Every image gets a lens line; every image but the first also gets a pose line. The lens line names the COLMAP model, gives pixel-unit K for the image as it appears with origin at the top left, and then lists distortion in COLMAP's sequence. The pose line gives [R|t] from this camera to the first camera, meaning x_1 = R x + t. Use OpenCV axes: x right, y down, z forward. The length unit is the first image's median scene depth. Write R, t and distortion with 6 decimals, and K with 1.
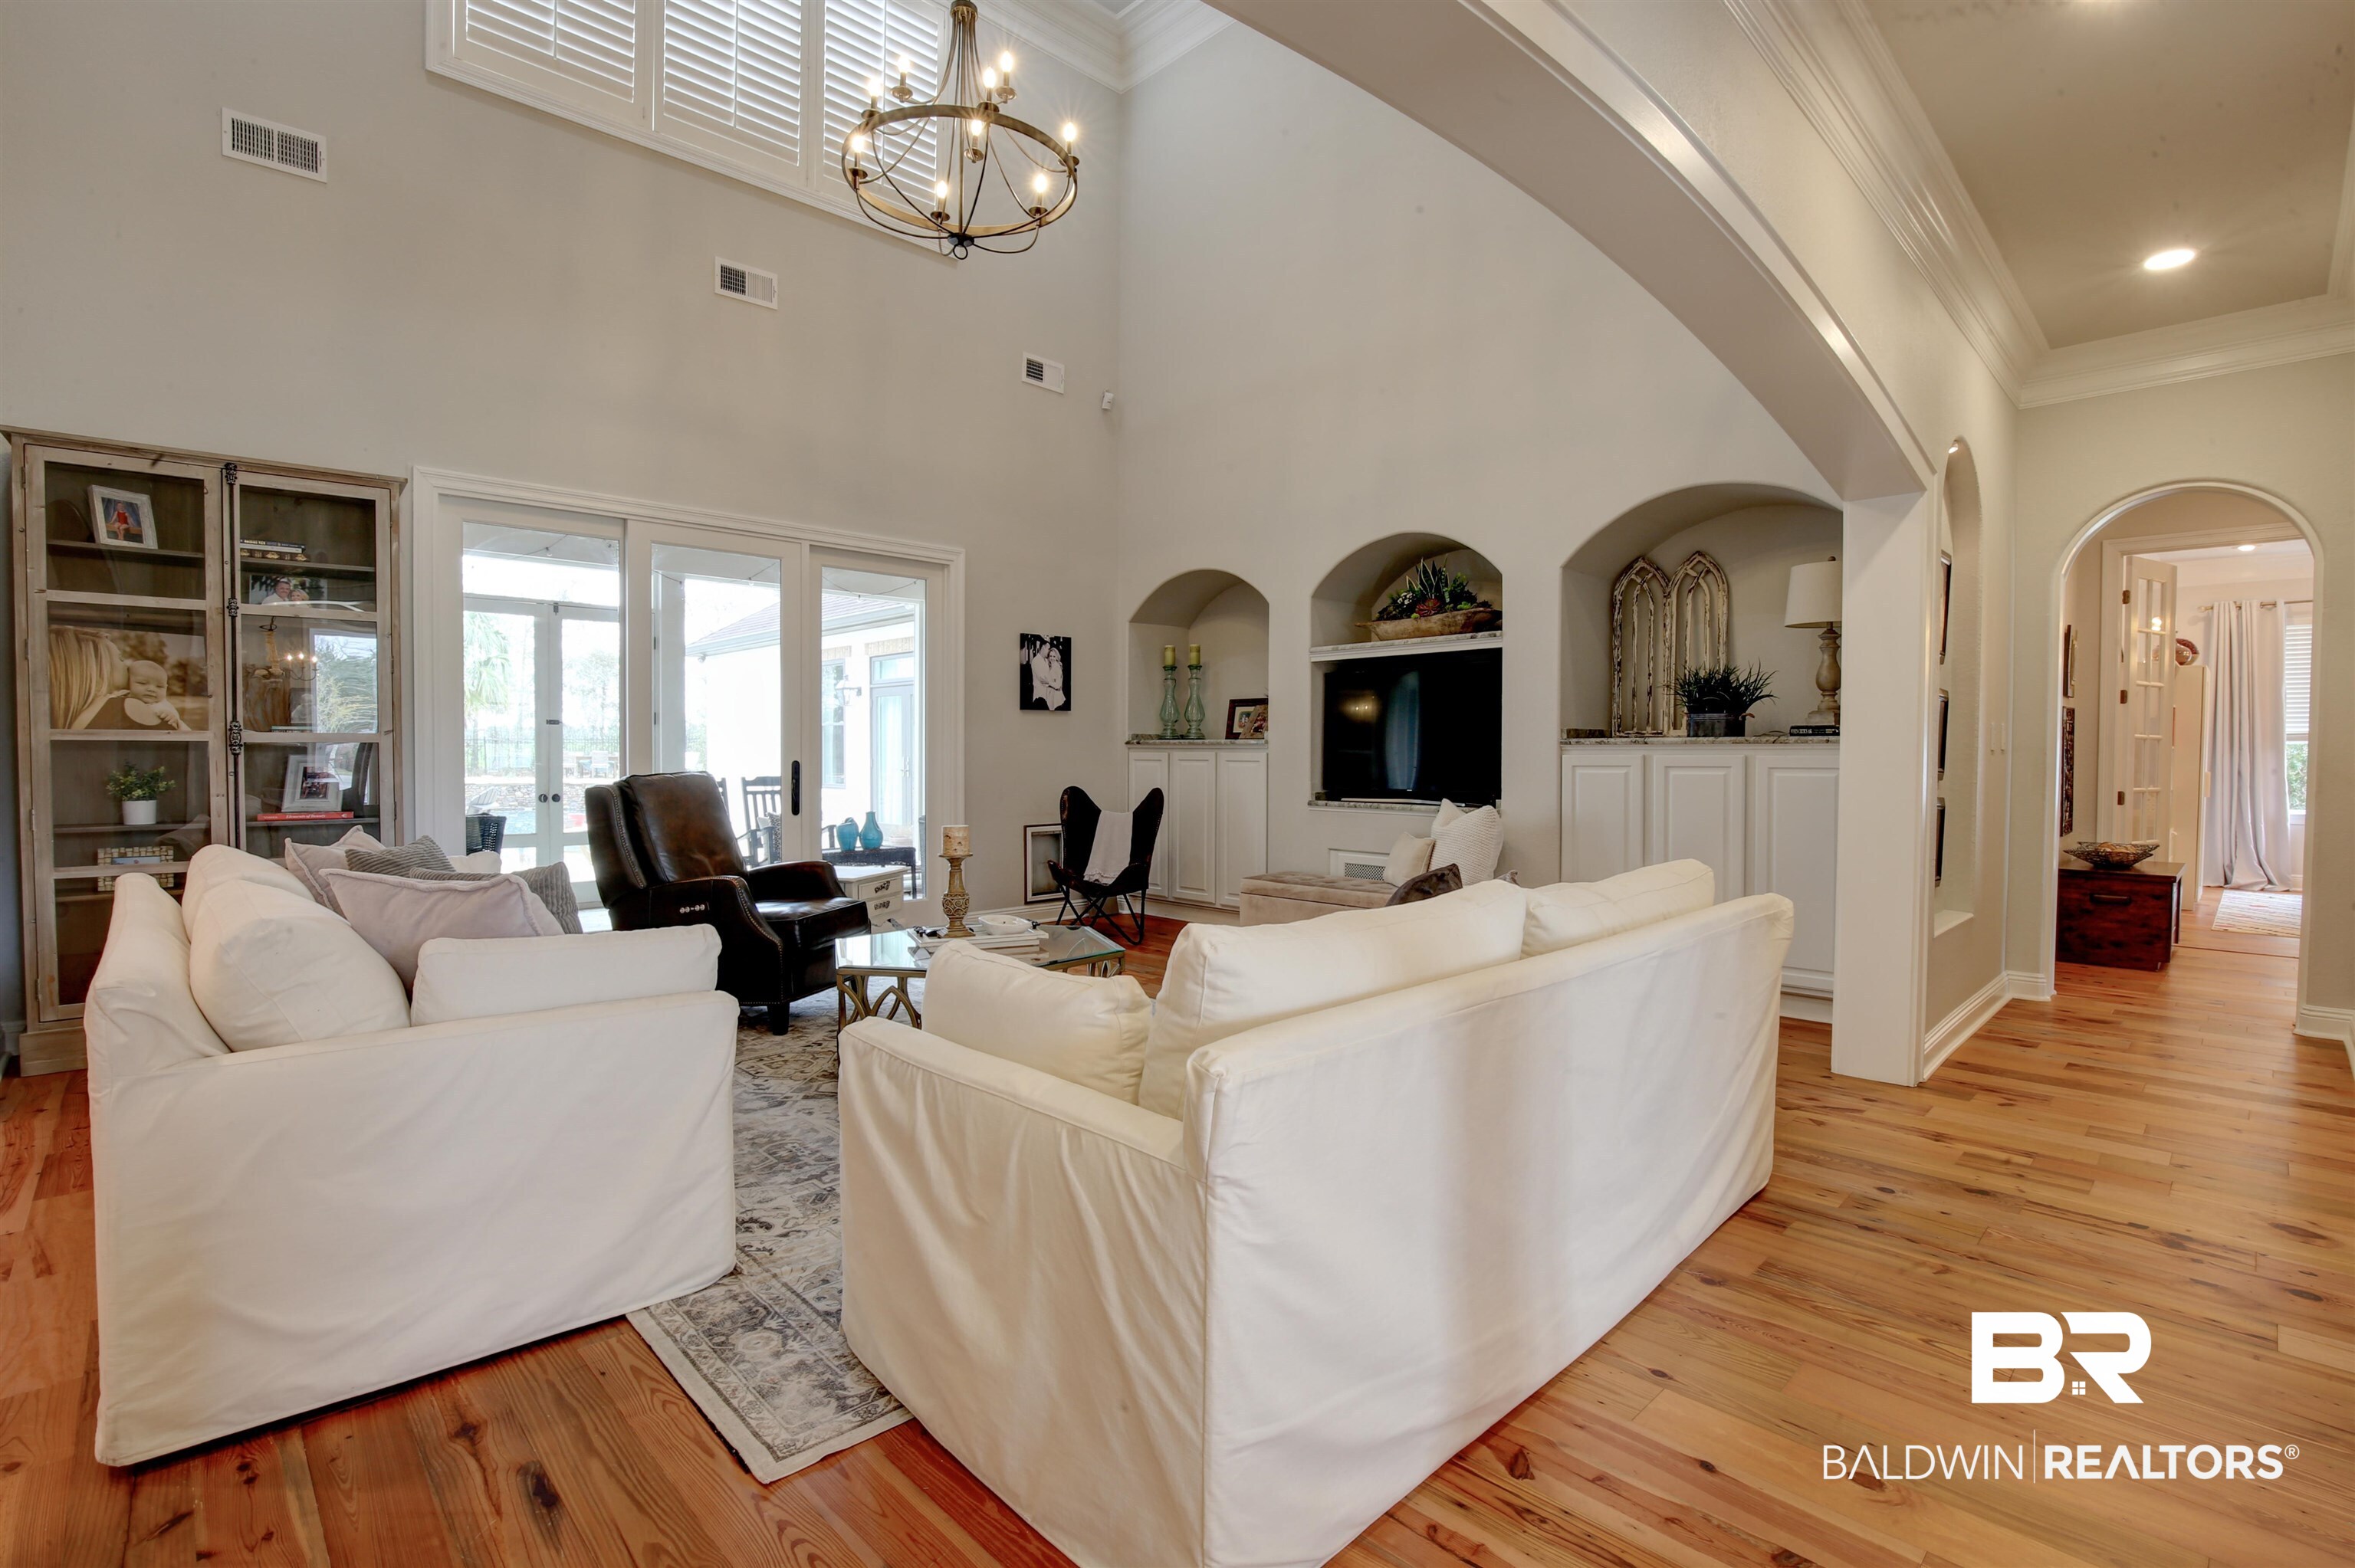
lens RADIAL K [[1088.2, 0, 1183.8], [0, 1088.2, 787.9], [0, 0, 1]] dist [-0.035764, 0.001615]
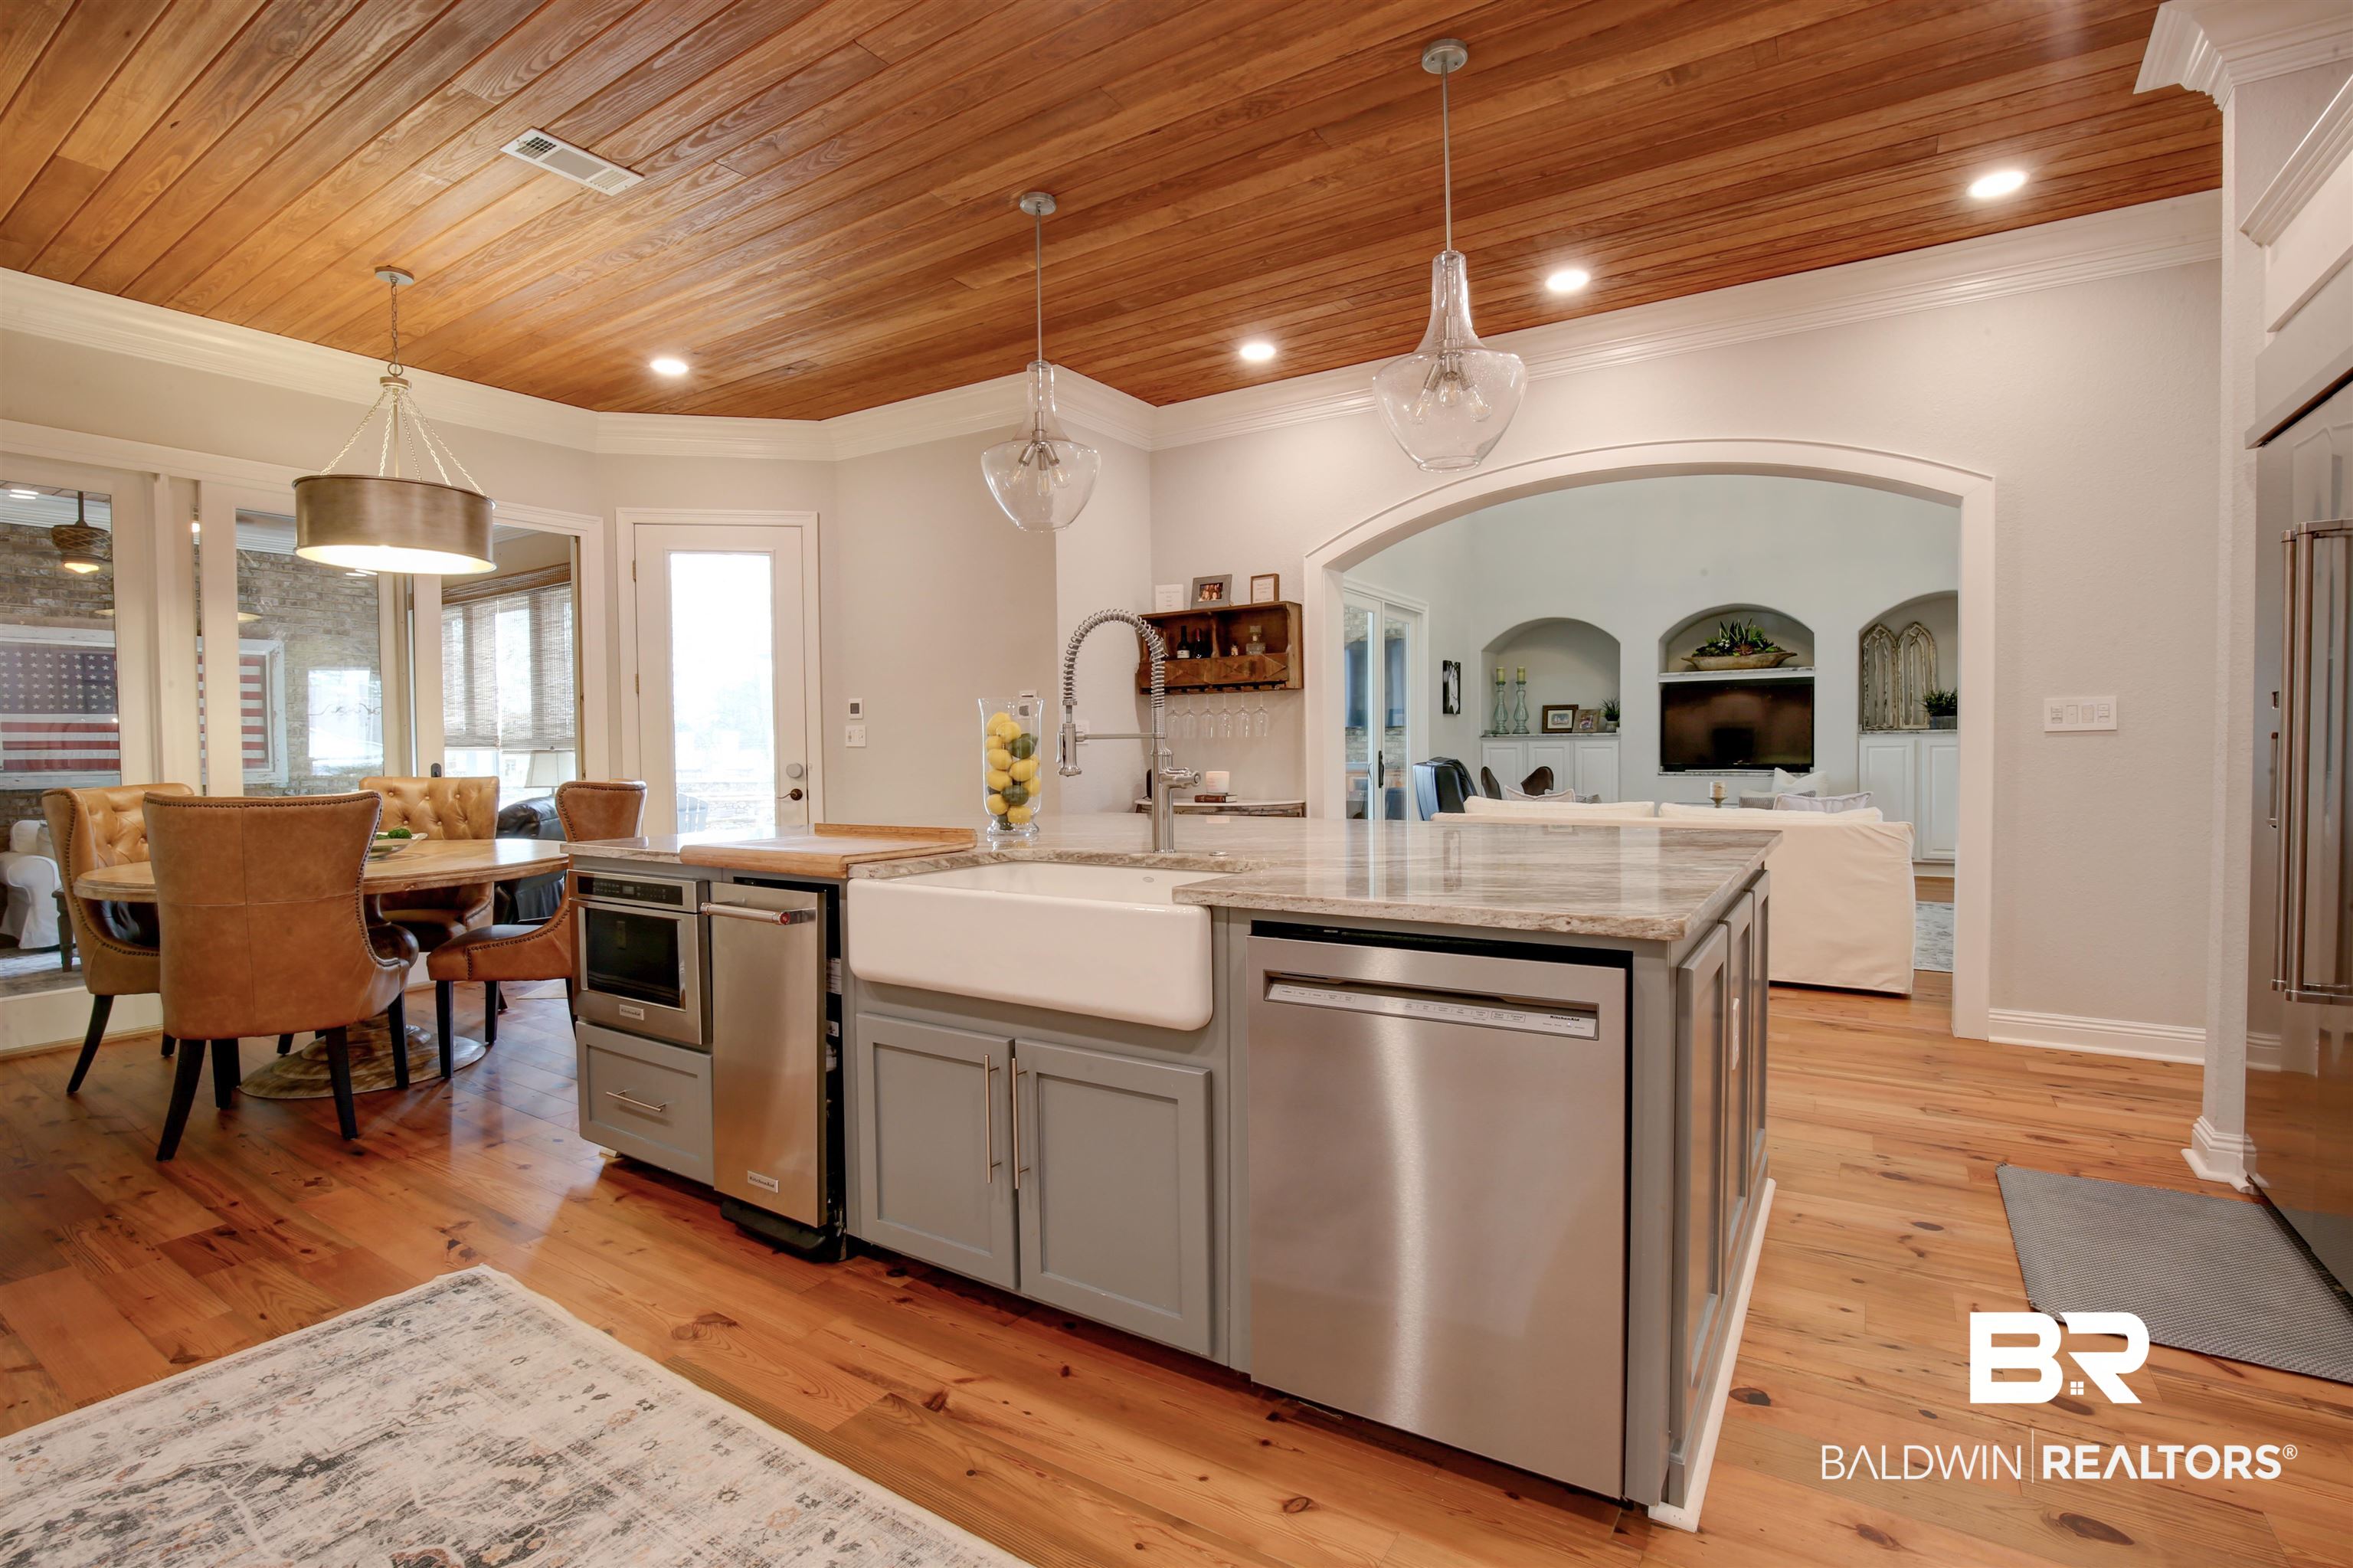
lens RADIAL K [[1087.5, 0, 1182.8], [0, 1087.5, 787.9], [0, 0, 1]] dist [-0.035764, 0.001615]
pose [[0.972528, -0.023353, 0.231611, -0.944965], [0.021818, 0.999720, 0.009187, 0.005357], [-0.231760, -0.003881, 0.972765, -0.353682]]
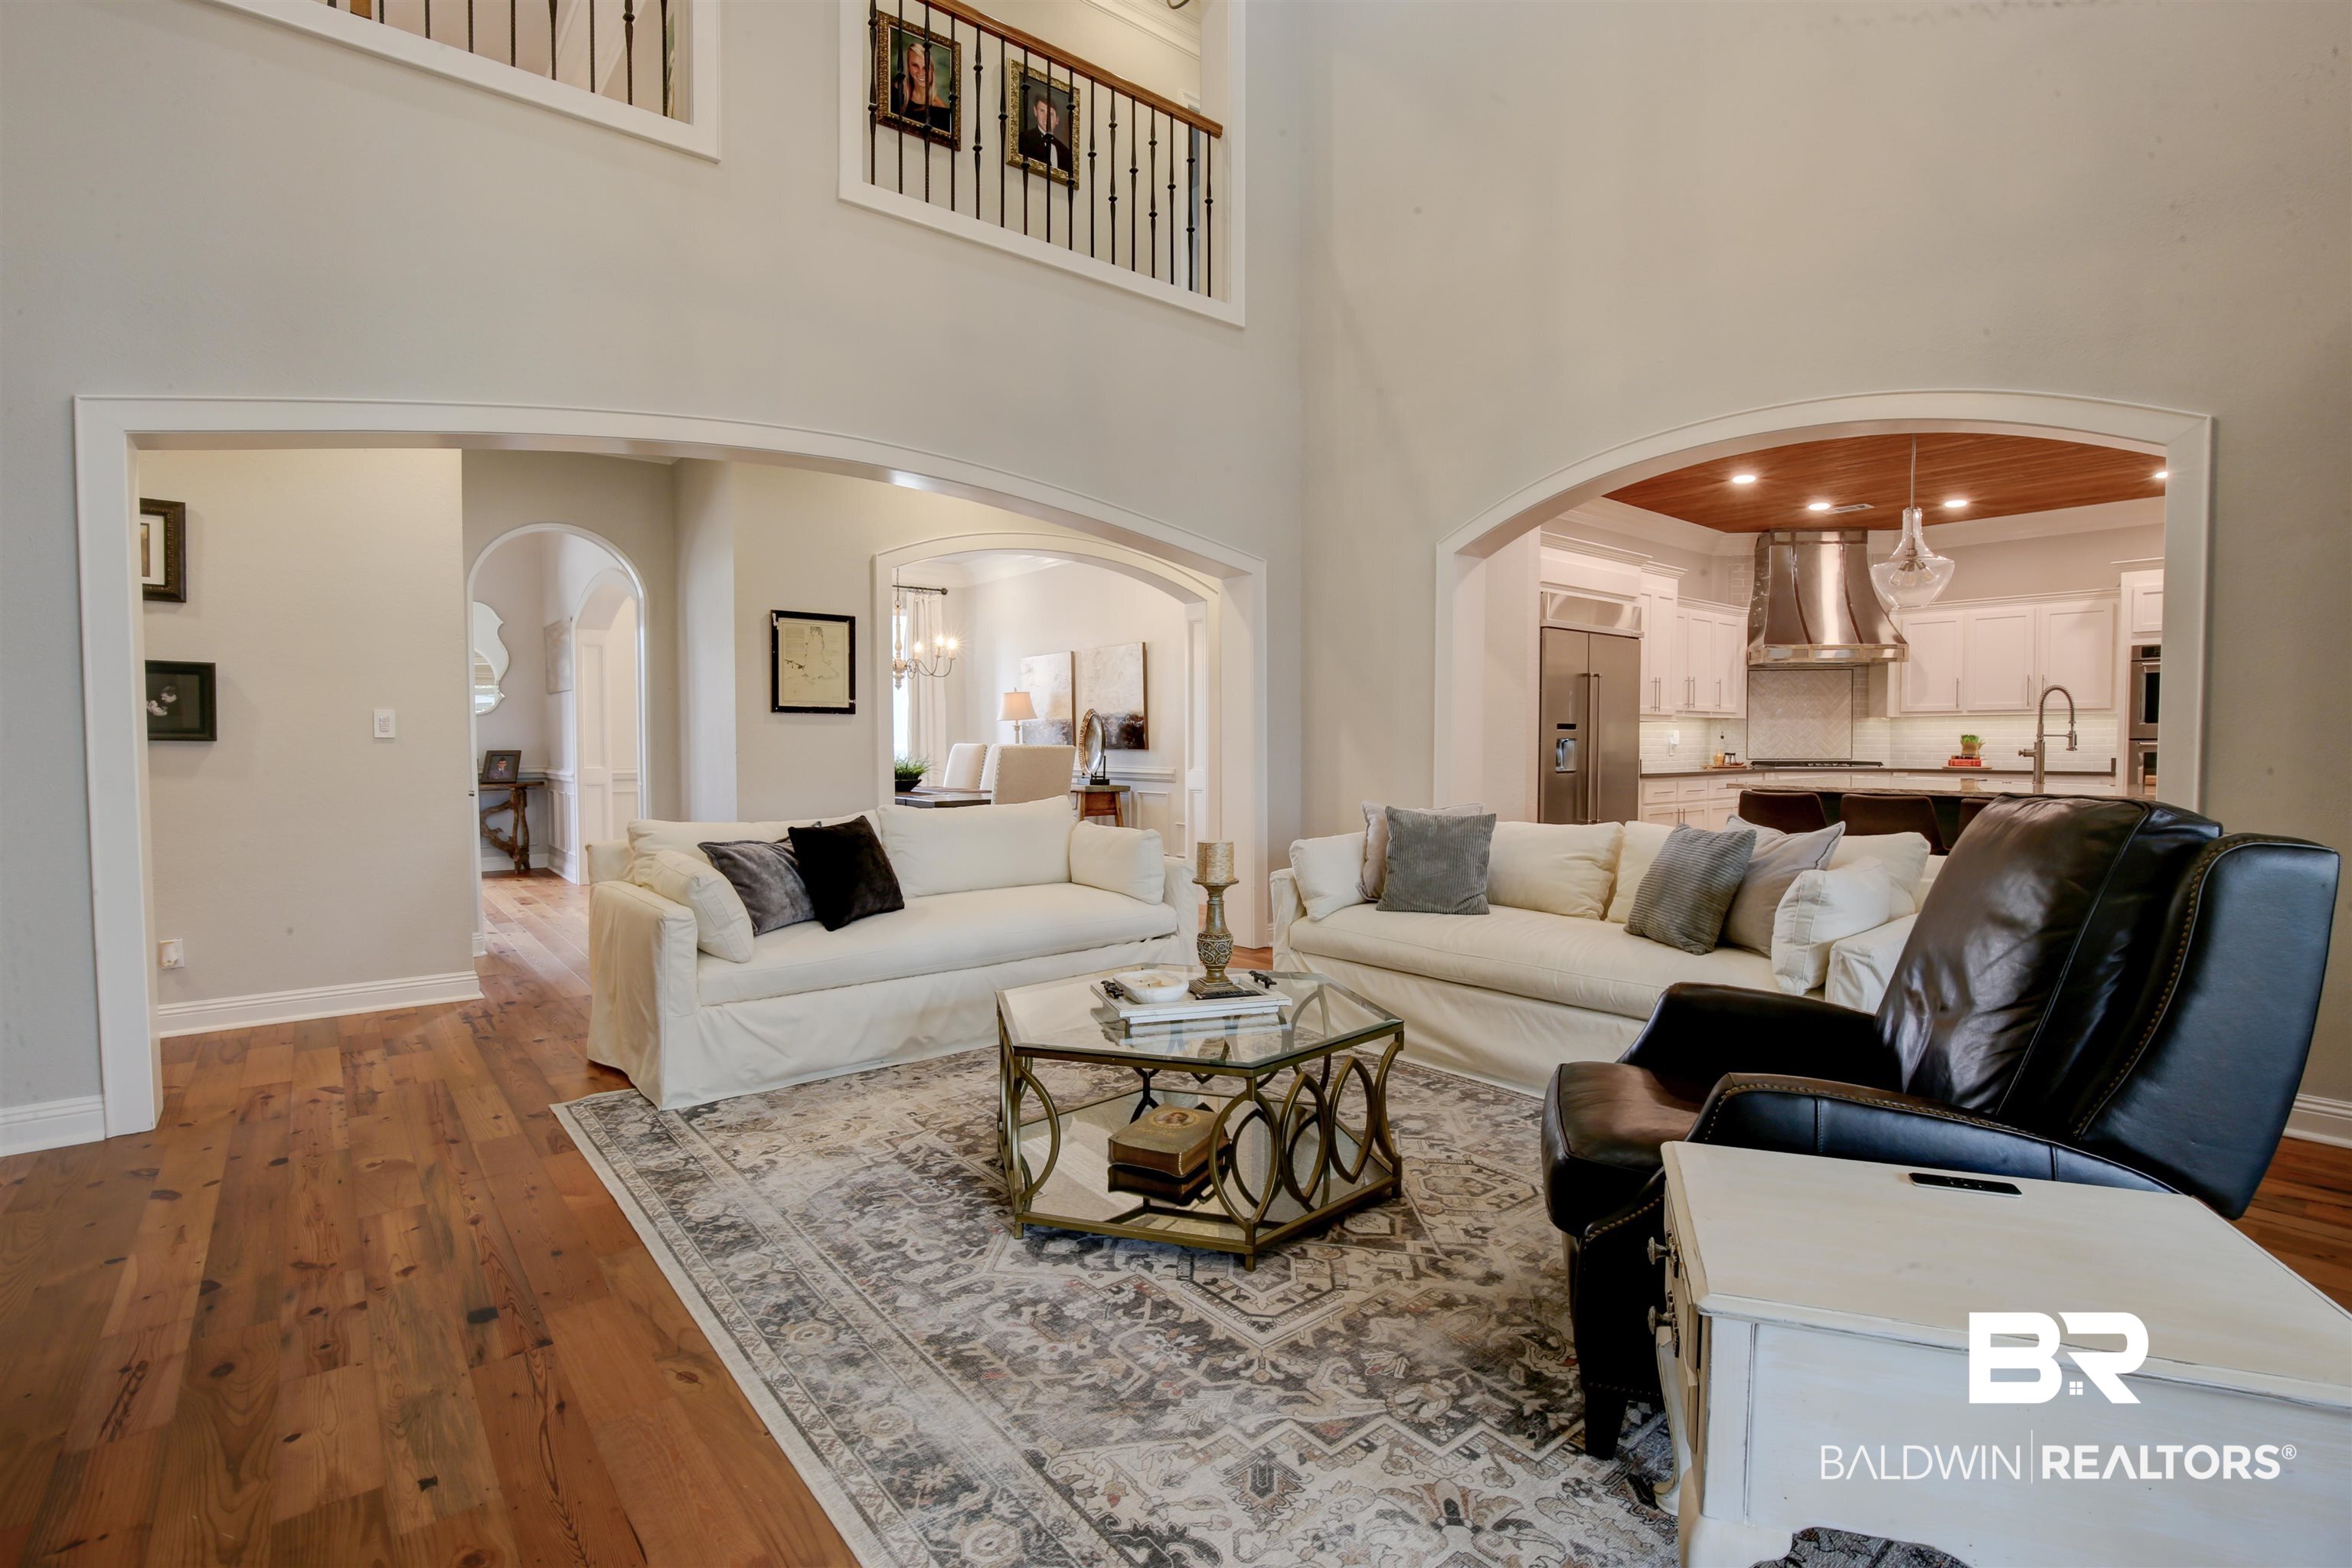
lens RADIAL K [[1087.0, 0, 1182.3], [0, 1087.0, 787.9], [0, 0, 1]] dist [-0.035764, 0.001615]
pose [[-0.996445, -0.007062, 0.083950, -0.157219], [-0.000856, 0.997278, 0.073733, -0.033639], [-0.084242, 0.073399, -0.993738, 1.084993]]
